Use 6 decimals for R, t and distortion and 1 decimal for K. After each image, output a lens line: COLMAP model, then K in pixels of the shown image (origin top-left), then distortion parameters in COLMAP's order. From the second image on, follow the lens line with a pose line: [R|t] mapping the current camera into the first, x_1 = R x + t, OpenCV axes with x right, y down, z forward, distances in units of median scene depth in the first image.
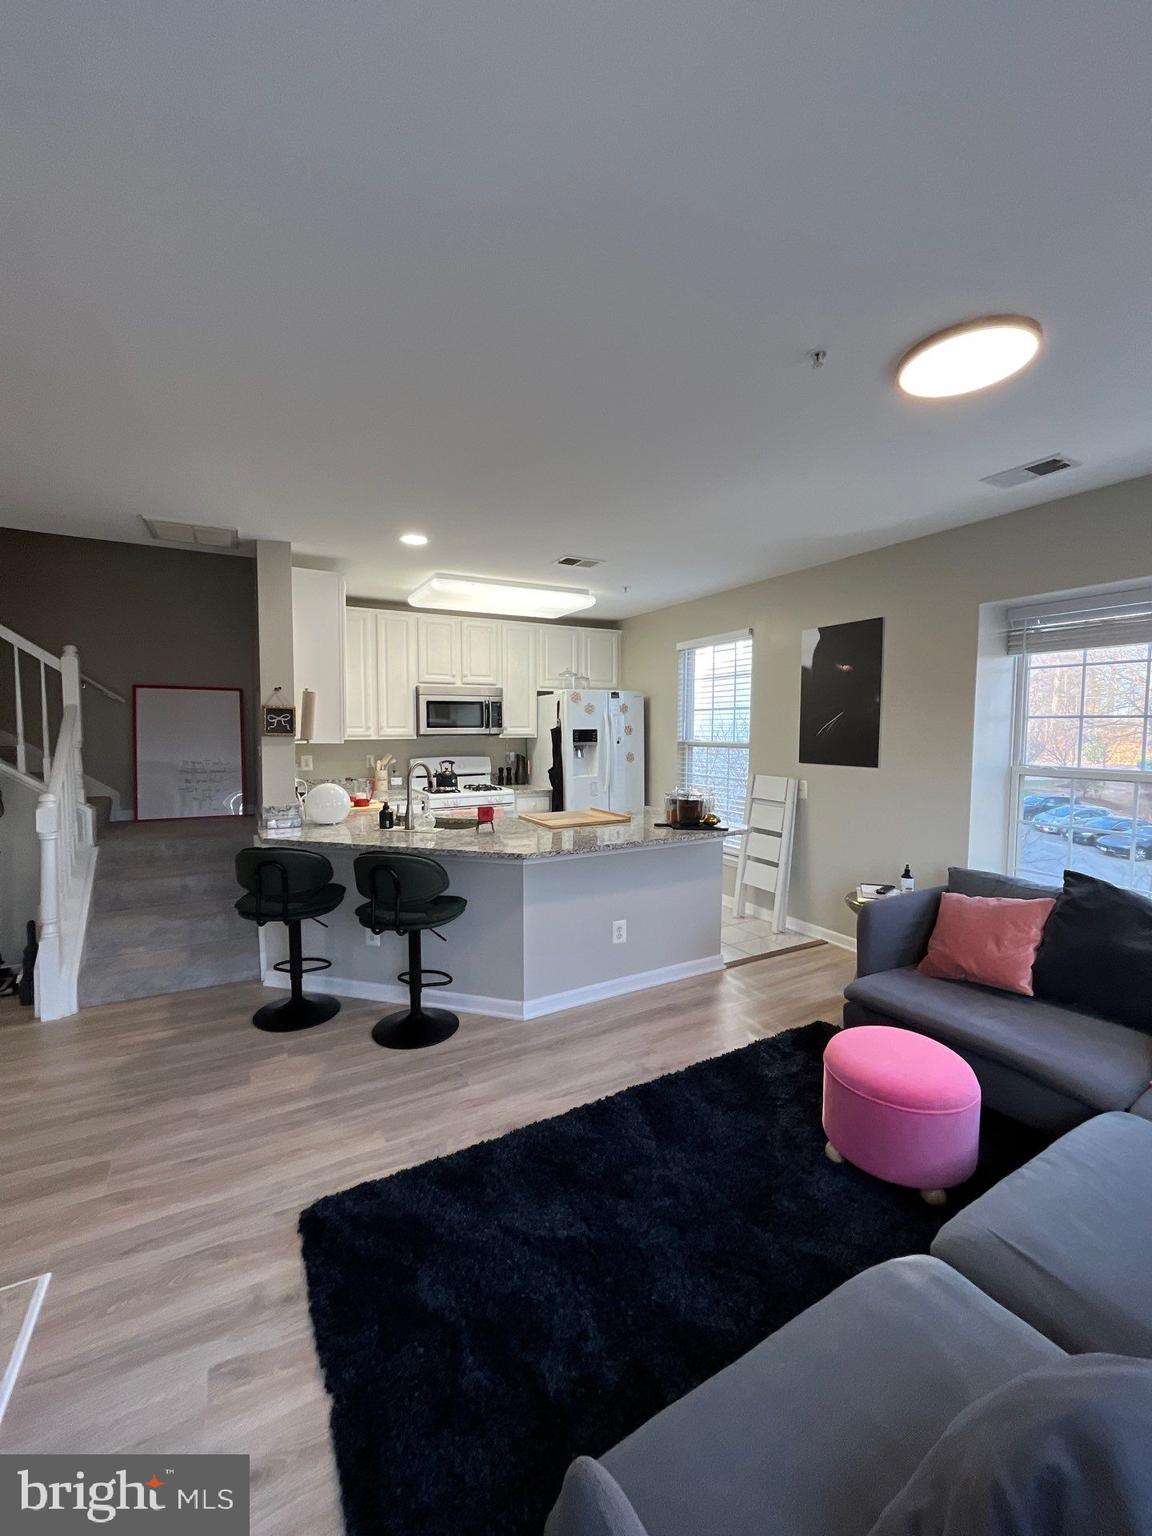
lens RADIAL K [[619.3, 0, 576.0], [0, 619.3, 768.0], [0, 0, 1]] dist [-0.002115, -0.000498]
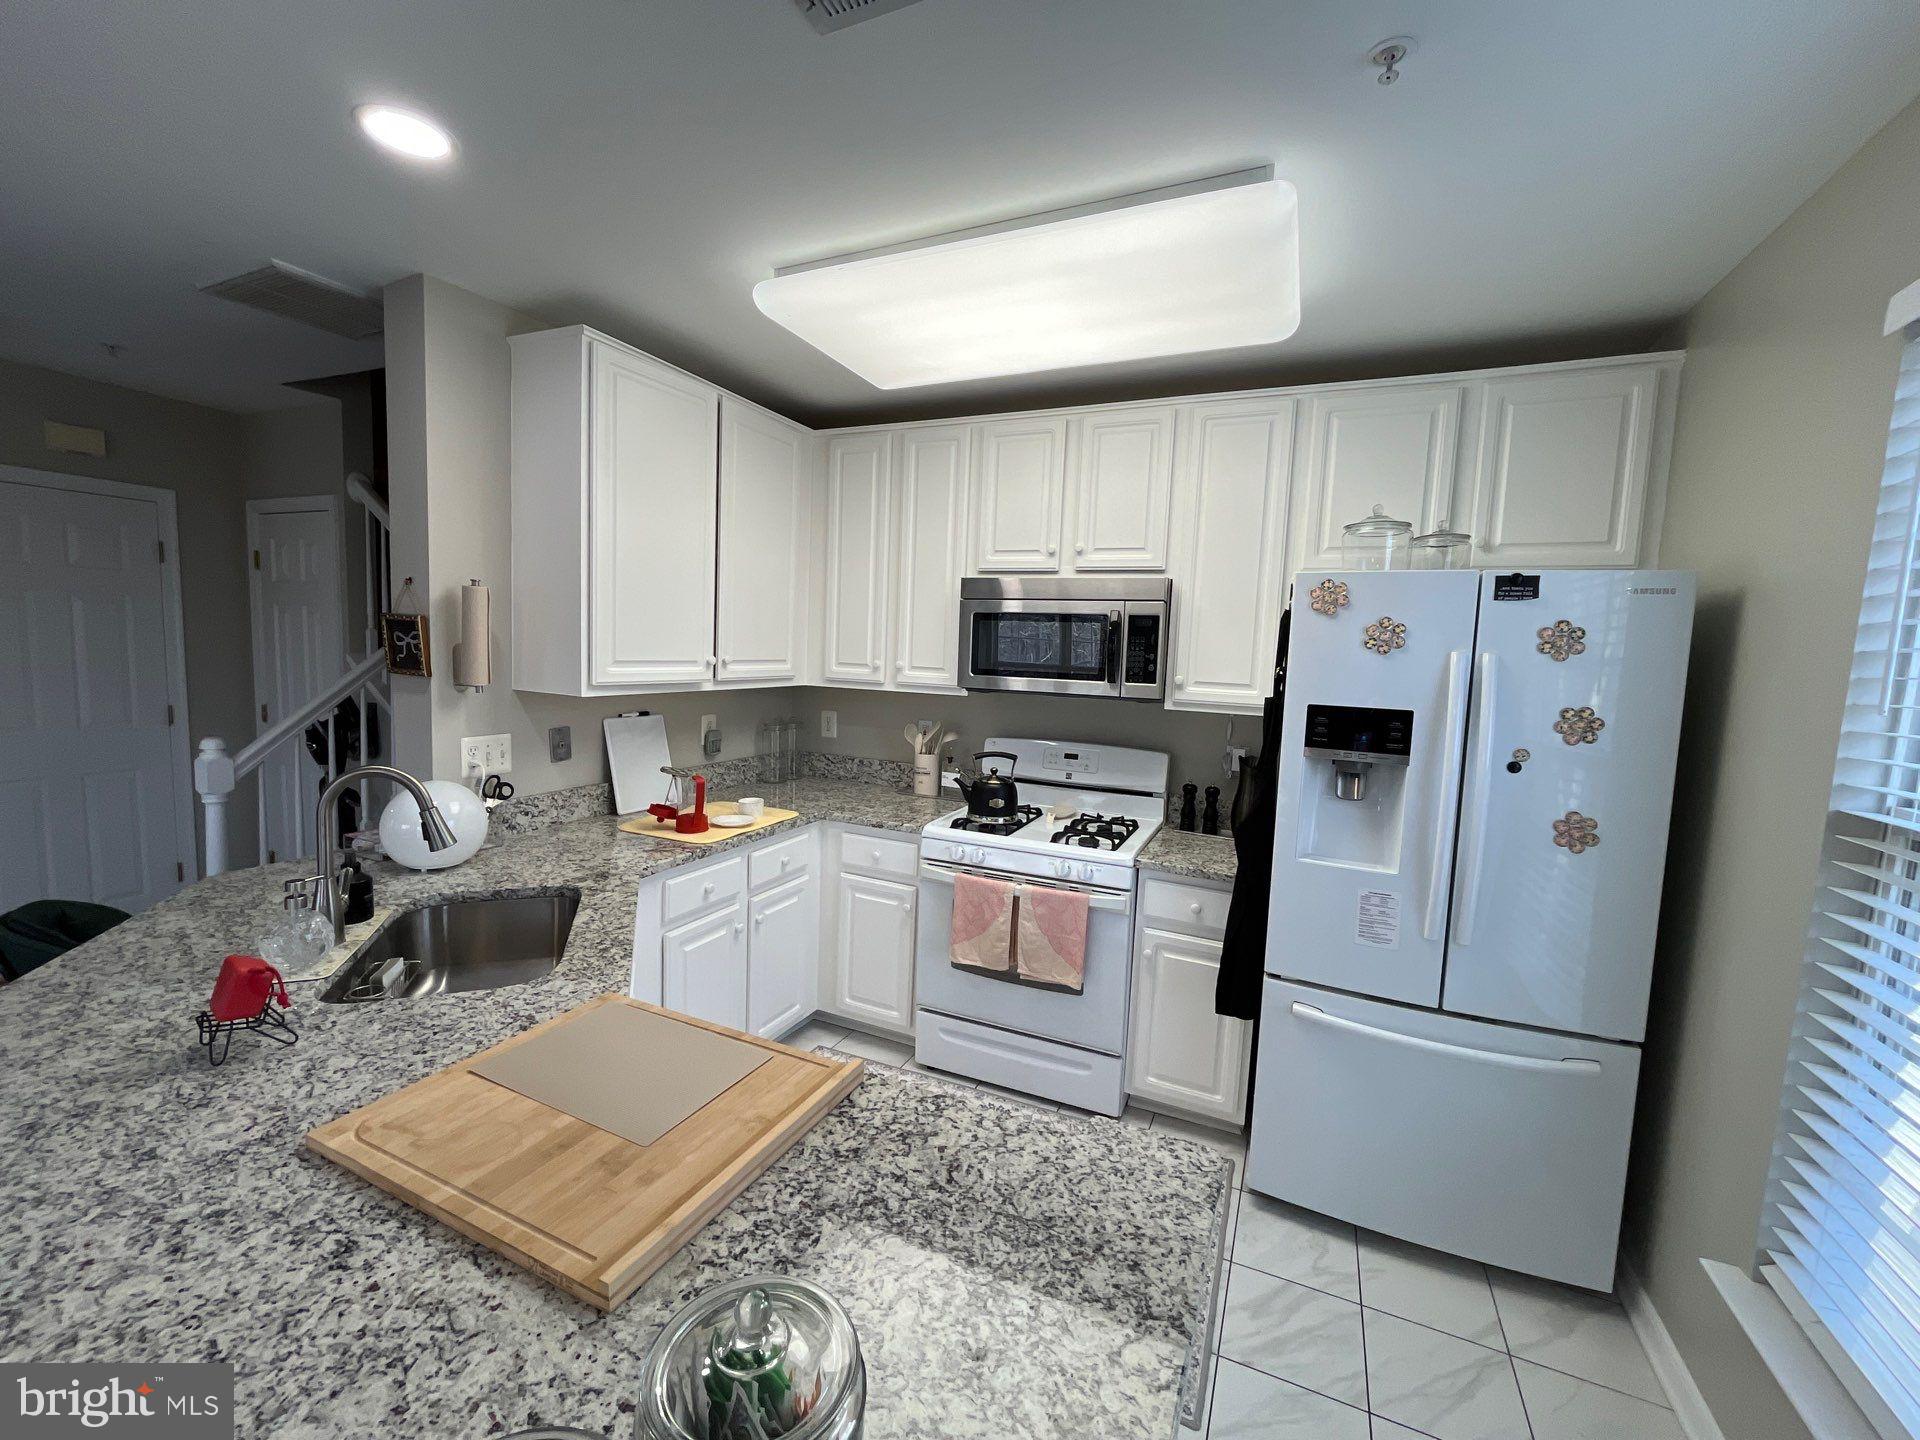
lens RADIAL K [[774.1, 0, 956.3], [0, 774.1, 721.7], [0, 0, 1]] dist [-0.002115, -0.000498]
pose [[0.596073, 0.102798, -0.796322, 0.282388], [-0.094042, 0.993883, 0.057909, -0.087274], [0.797404, 0.040370, 0.602094, 0.930540]]
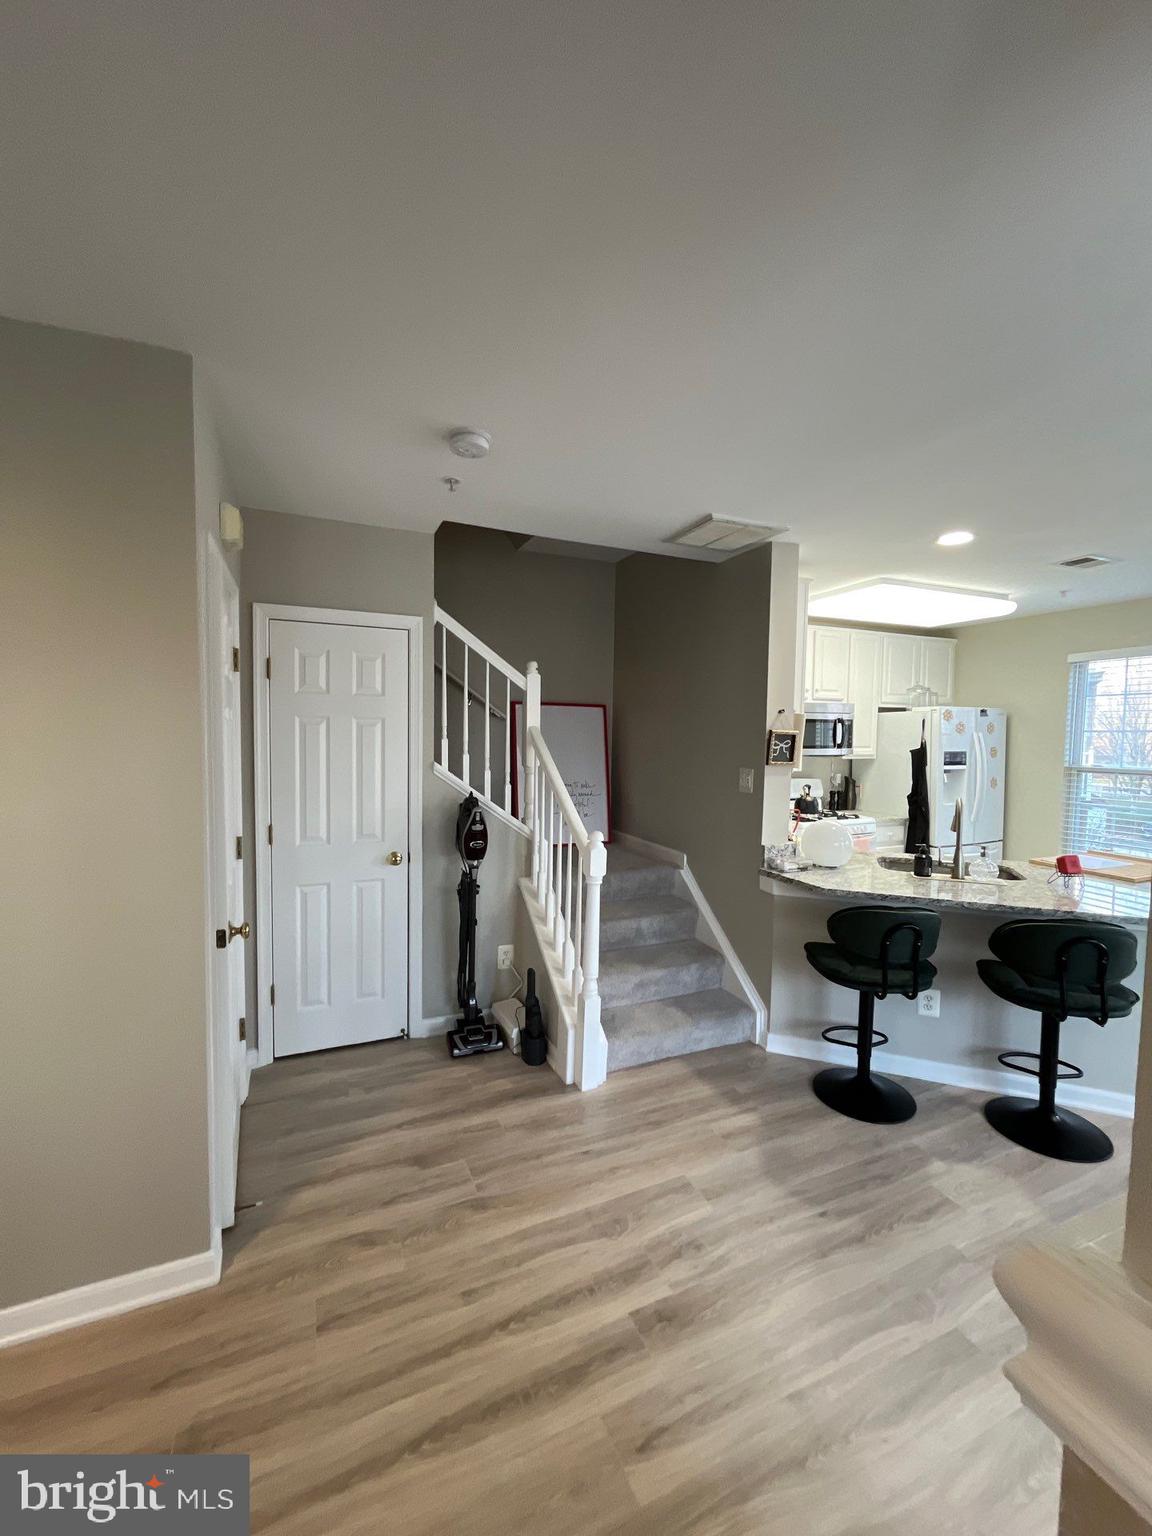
lens RADIAL K [[619.3, 0, 576.0], [0, 619.3, 768.0], [0, 0, 1]] dist [-0.002115, -0.000498]
pose [[0.995364, 0.014690, -0.095055, -0.651356], [-0.015532, 0.999846, -0.008123, -0.033784], [0.094921, 0.009562, 0.995439, 0.096978]]
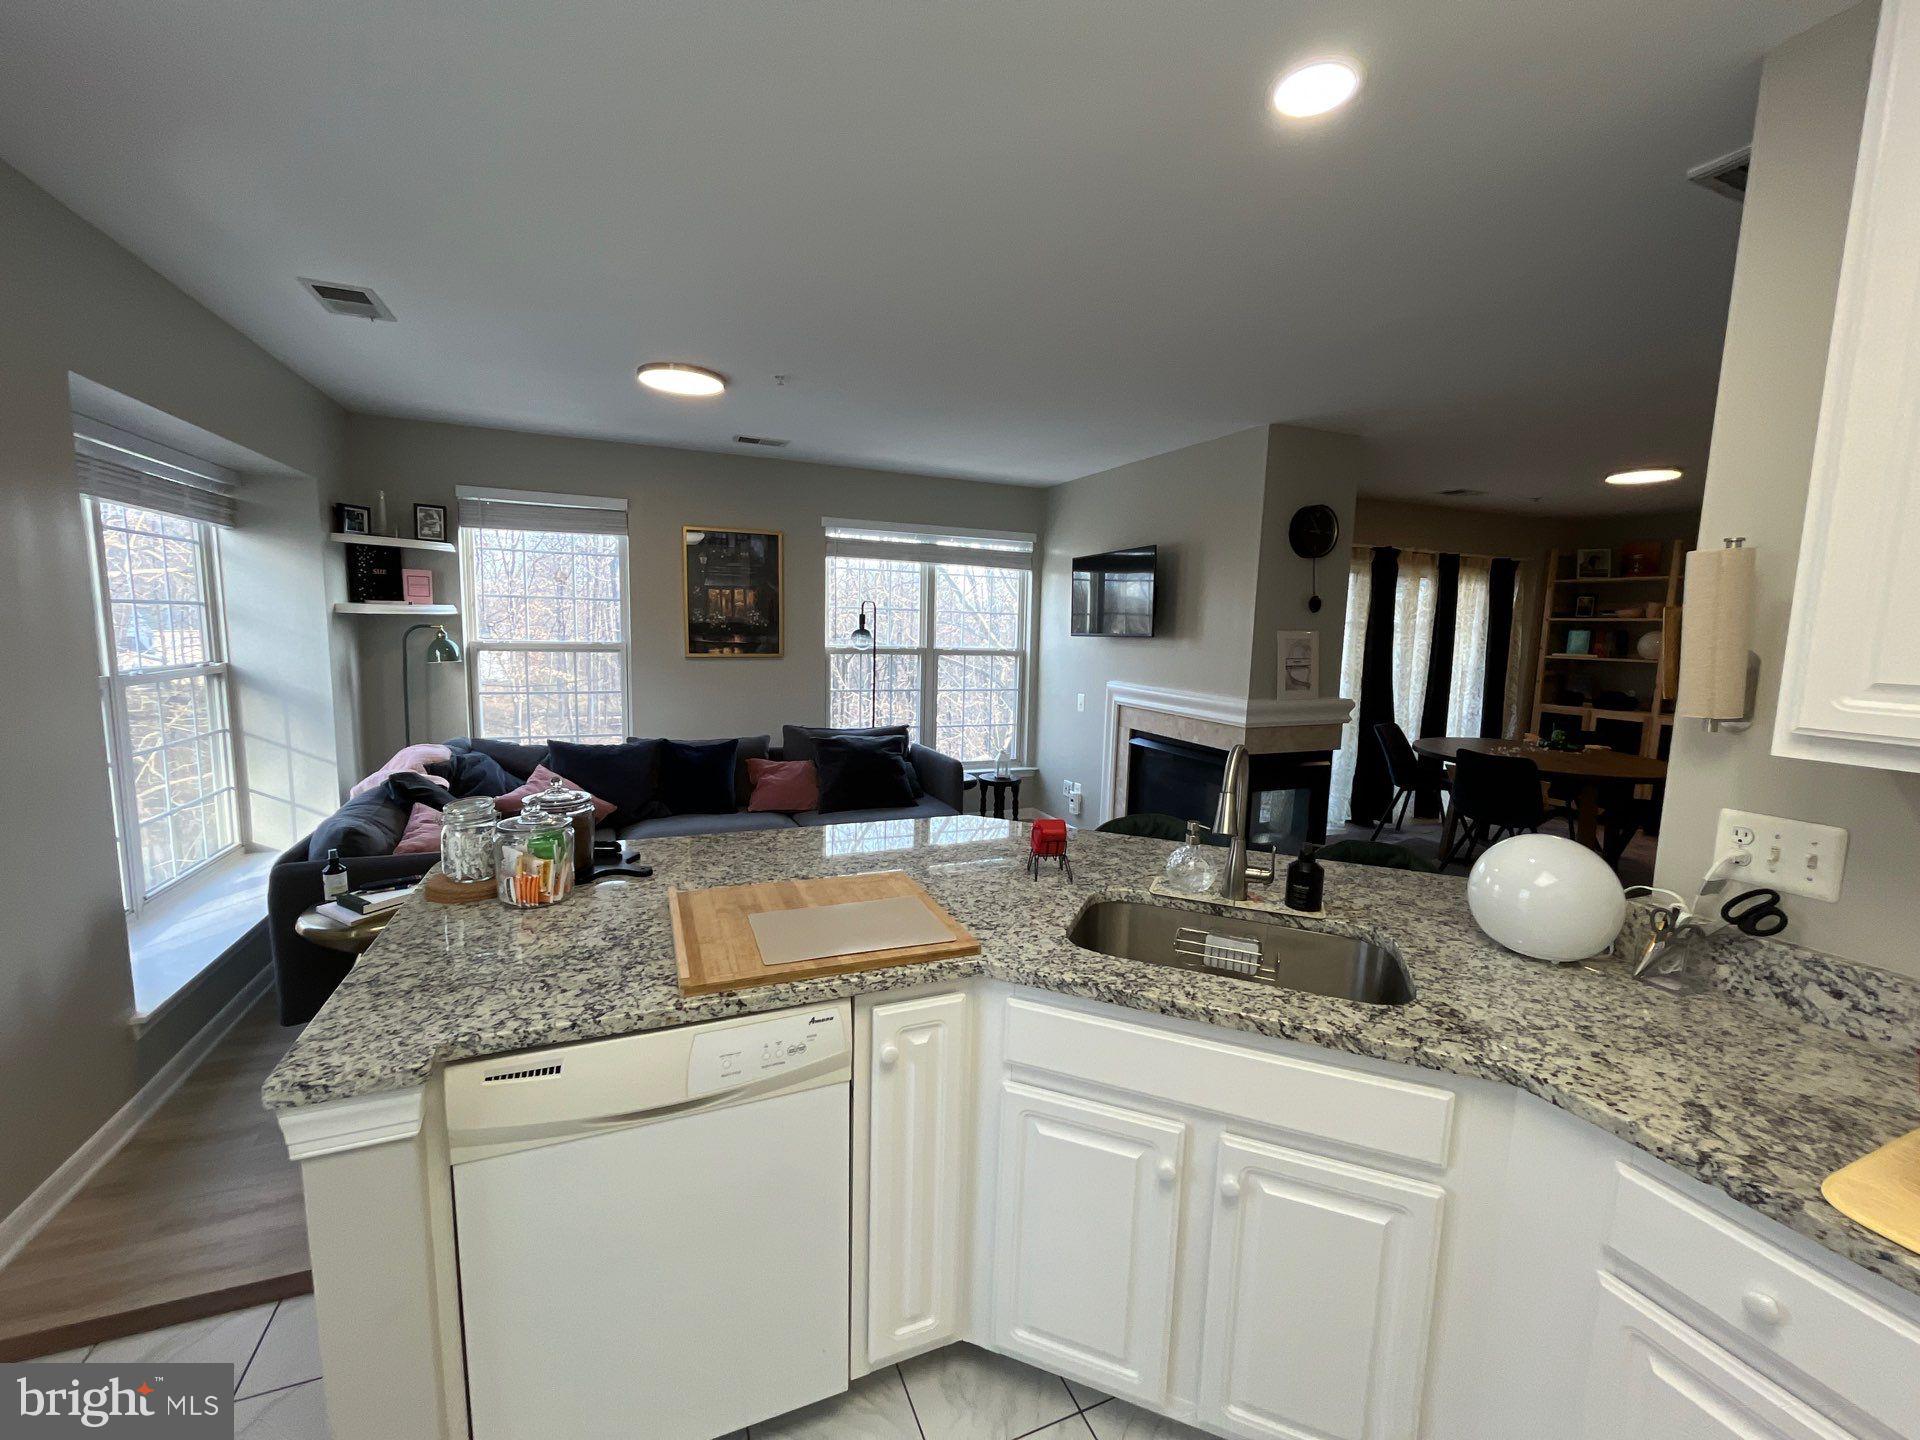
lens RADIAL K [[774.1, 0, 956.3], [0, 774.1, 721.7], [0, 0, 1]] dist [-0.002115, -0.000498]
pose [[-0.994563, -0.039340, 0.096422, -0.117024], [-0.020358, 0.981484, 0.190458, -0.104785], [-0.102129, 0.187459, -0.976949, 1.383238]]
